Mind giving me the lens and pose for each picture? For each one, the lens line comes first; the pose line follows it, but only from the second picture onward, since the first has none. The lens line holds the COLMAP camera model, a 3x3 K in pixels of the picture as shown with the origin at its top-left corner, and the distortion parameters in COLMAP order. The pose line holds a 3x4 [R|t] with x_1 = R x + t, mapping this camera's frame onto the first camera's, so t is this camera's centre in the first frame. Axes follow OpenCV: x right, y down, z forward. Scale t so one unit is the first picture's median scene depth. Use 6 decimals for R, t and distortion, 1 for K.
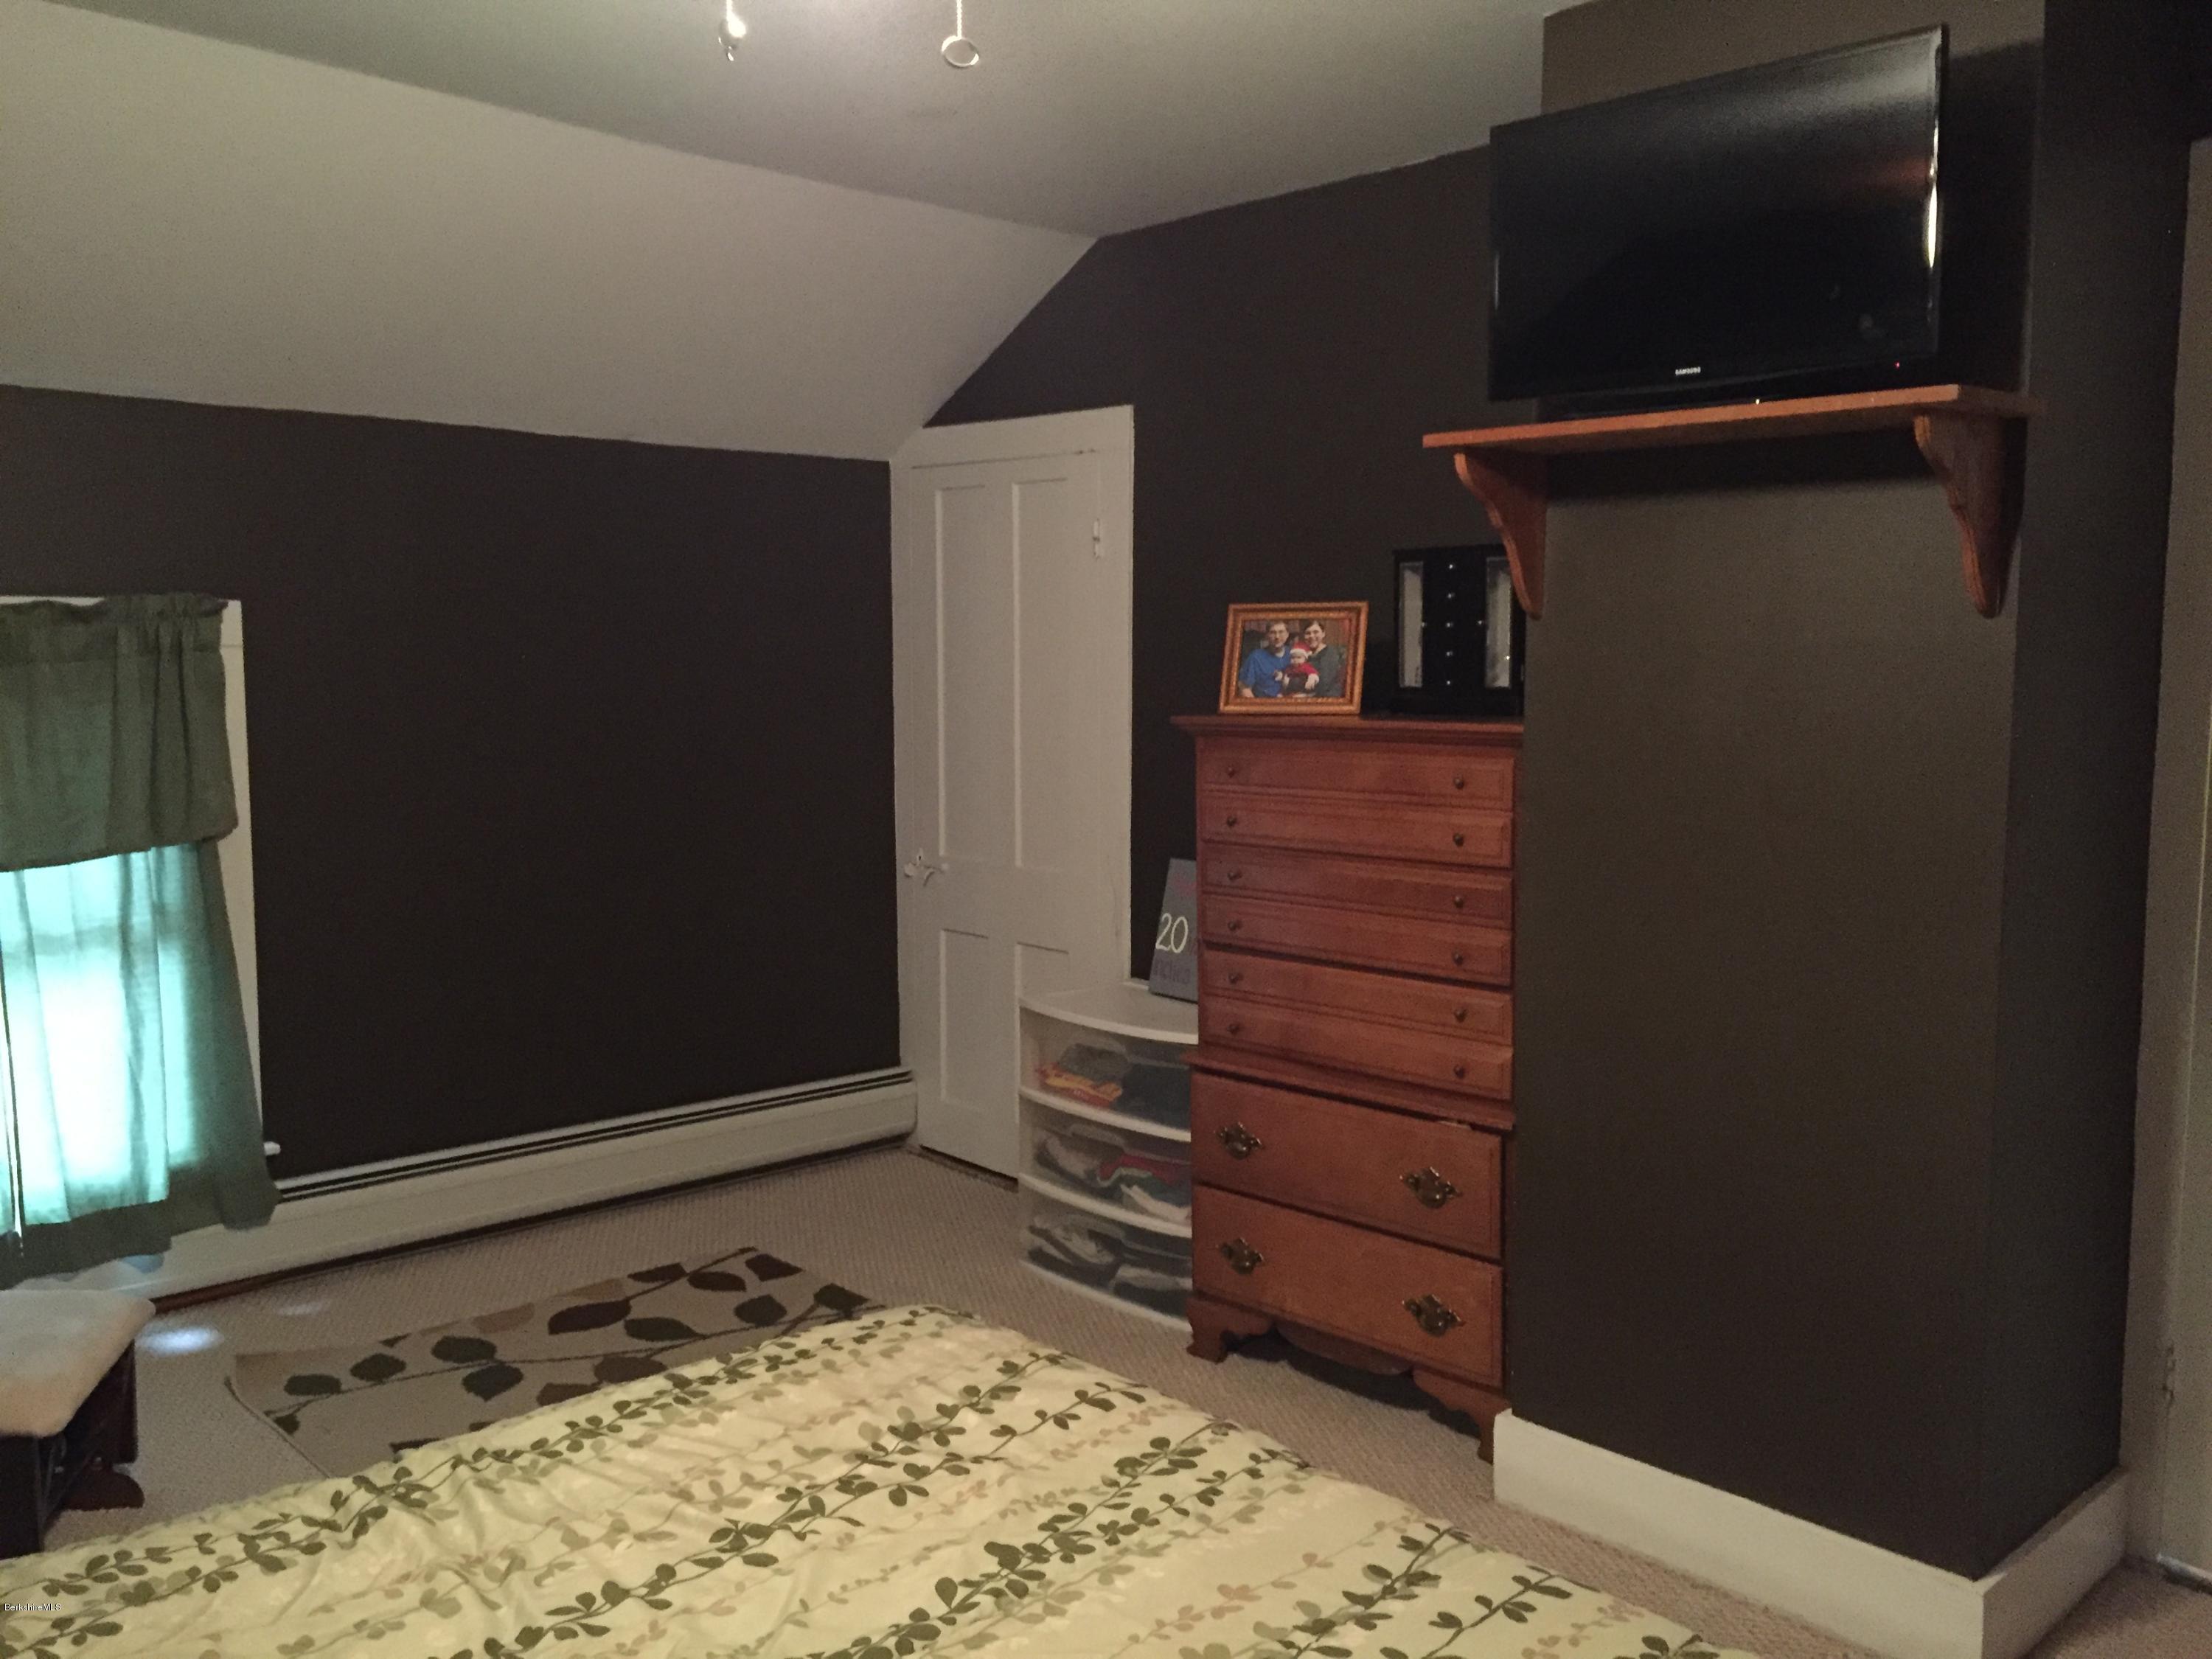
lens RADIAL K [[1896.5, 0, 1106.0], [0, 1896.5, 829.5], [0, 0, 1]] dist [0.077265, -0.112166]
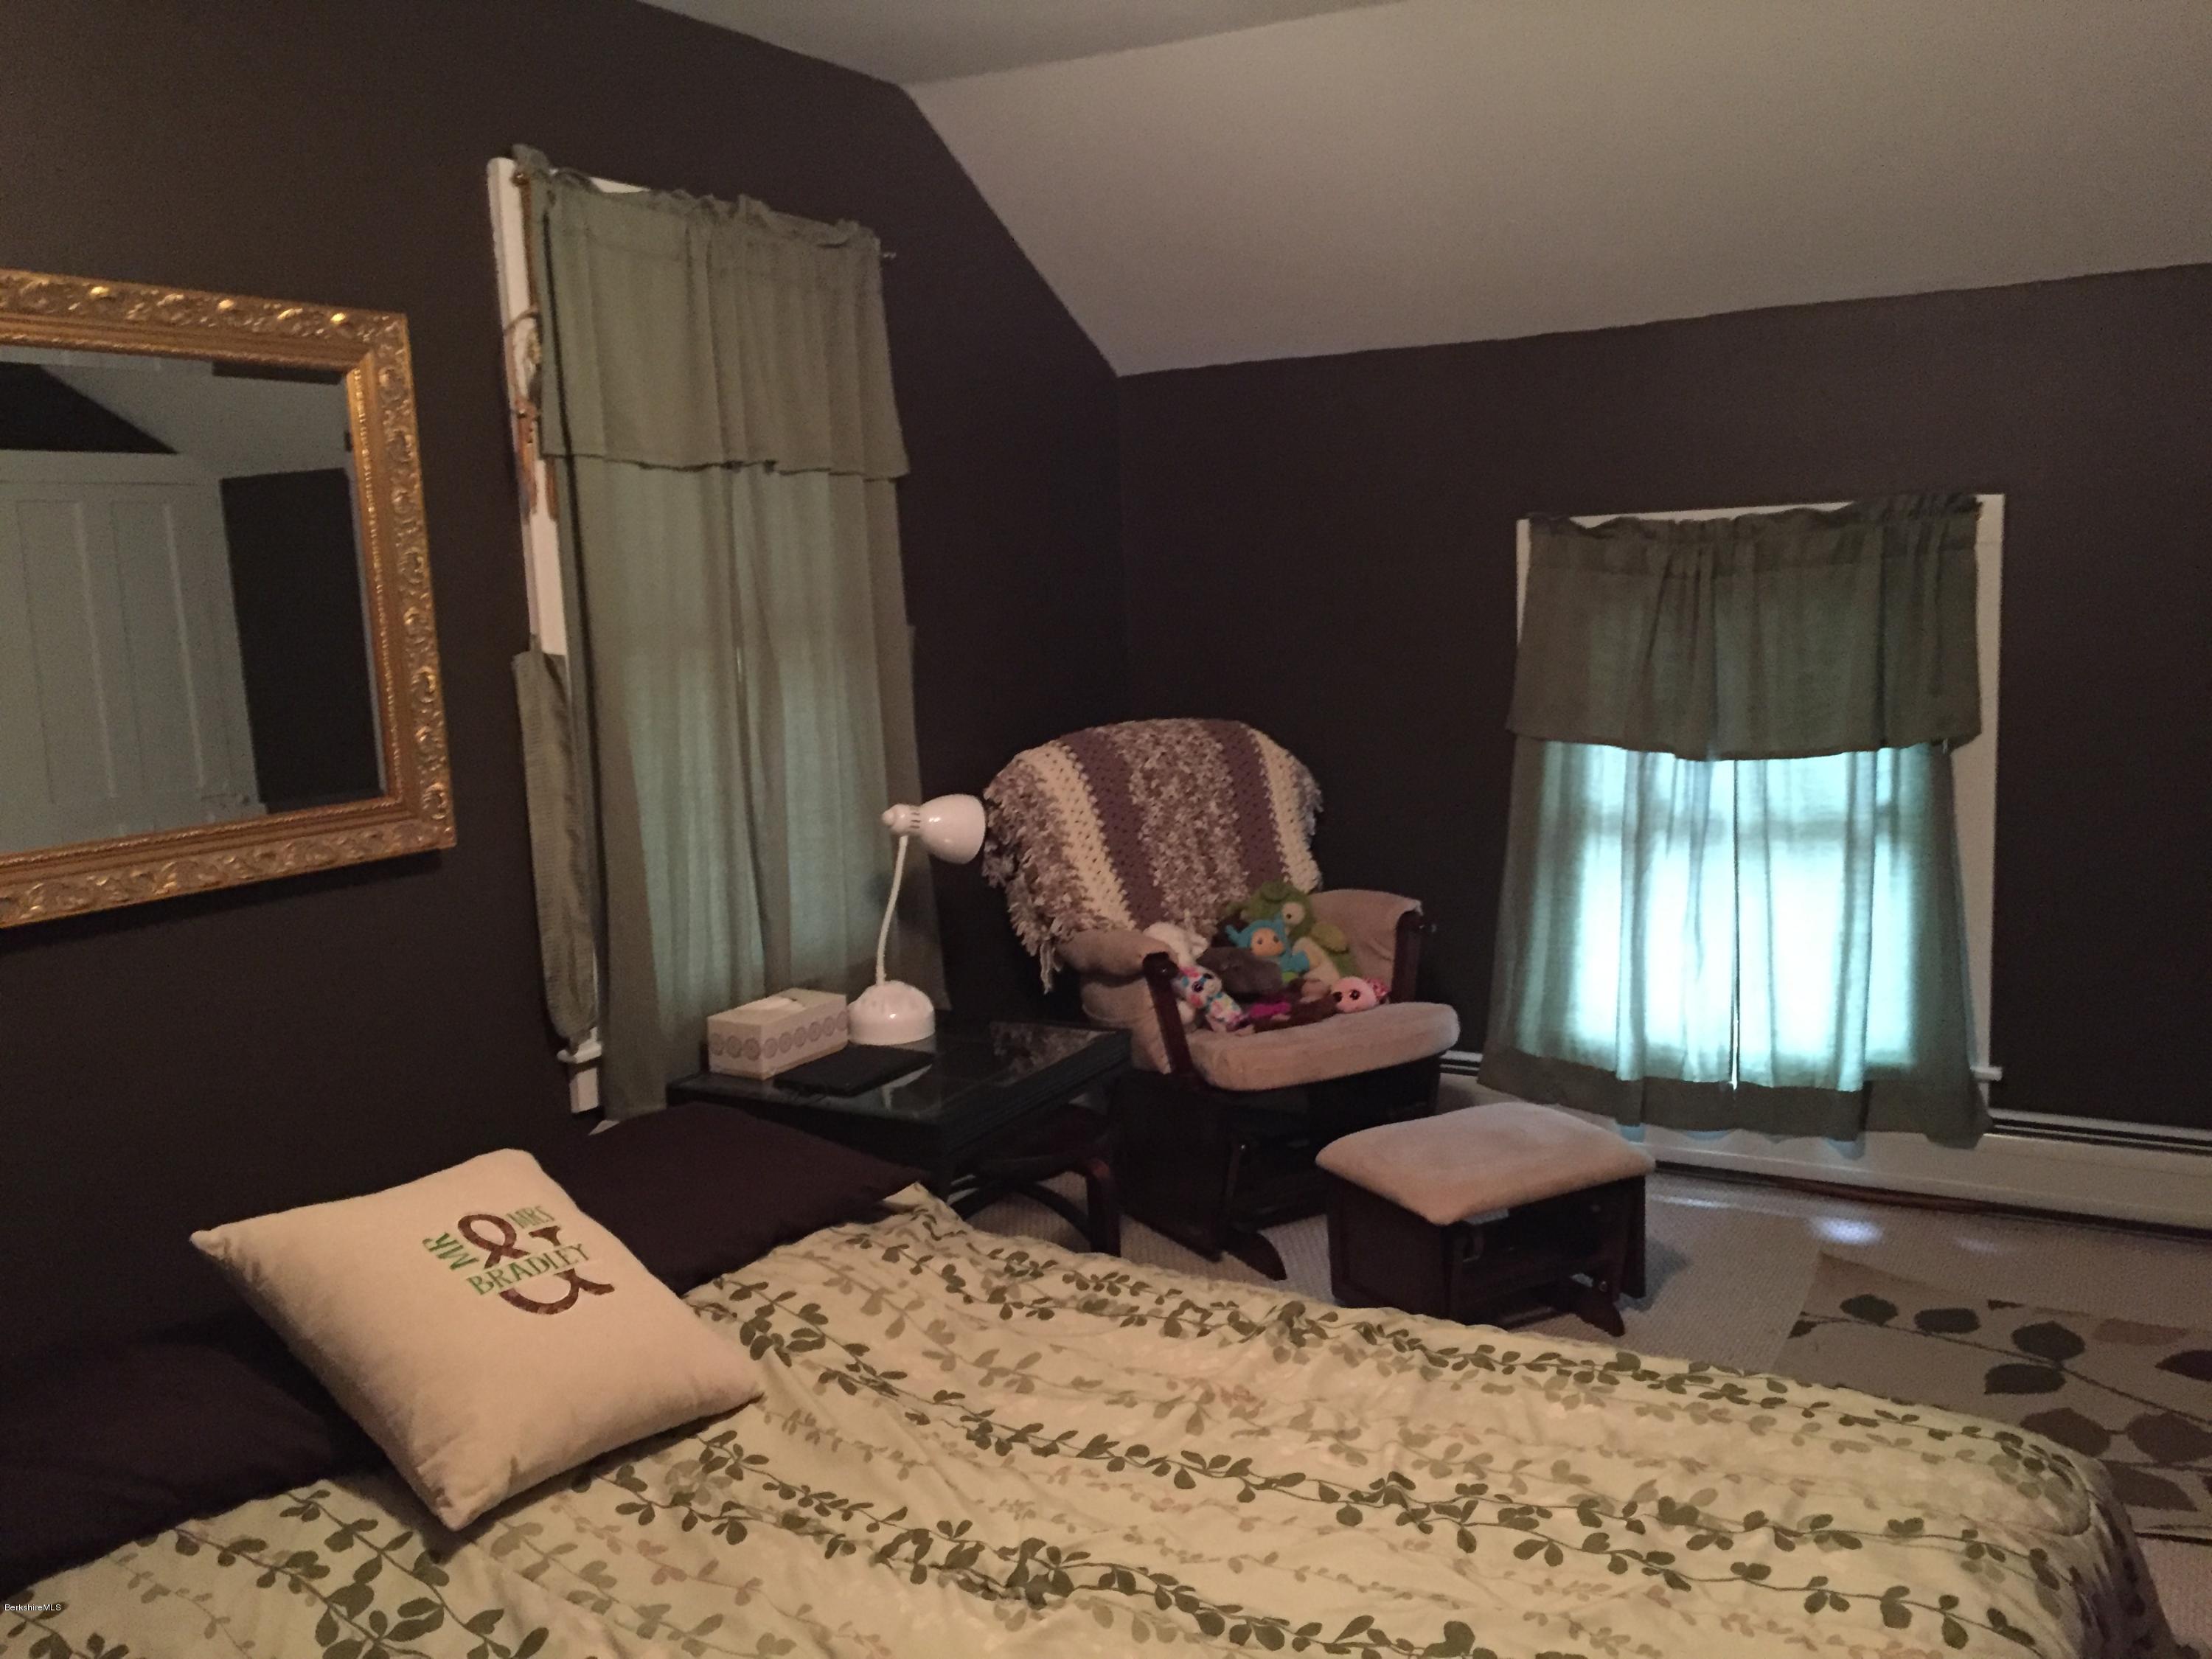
lens RADIAL K [[1896.5, 0, 1106.0], [0, 1896.5, 829.5], [0, 0, 1]] dist [0.077265, -0.112166]
pose [[0.286062, 0.114500, -0.951345, 0.526571], [-0.057387, 0.993100, 0.102270, -0.041941], [0.956491, 0.025339, 0.290659, 0.475561]]
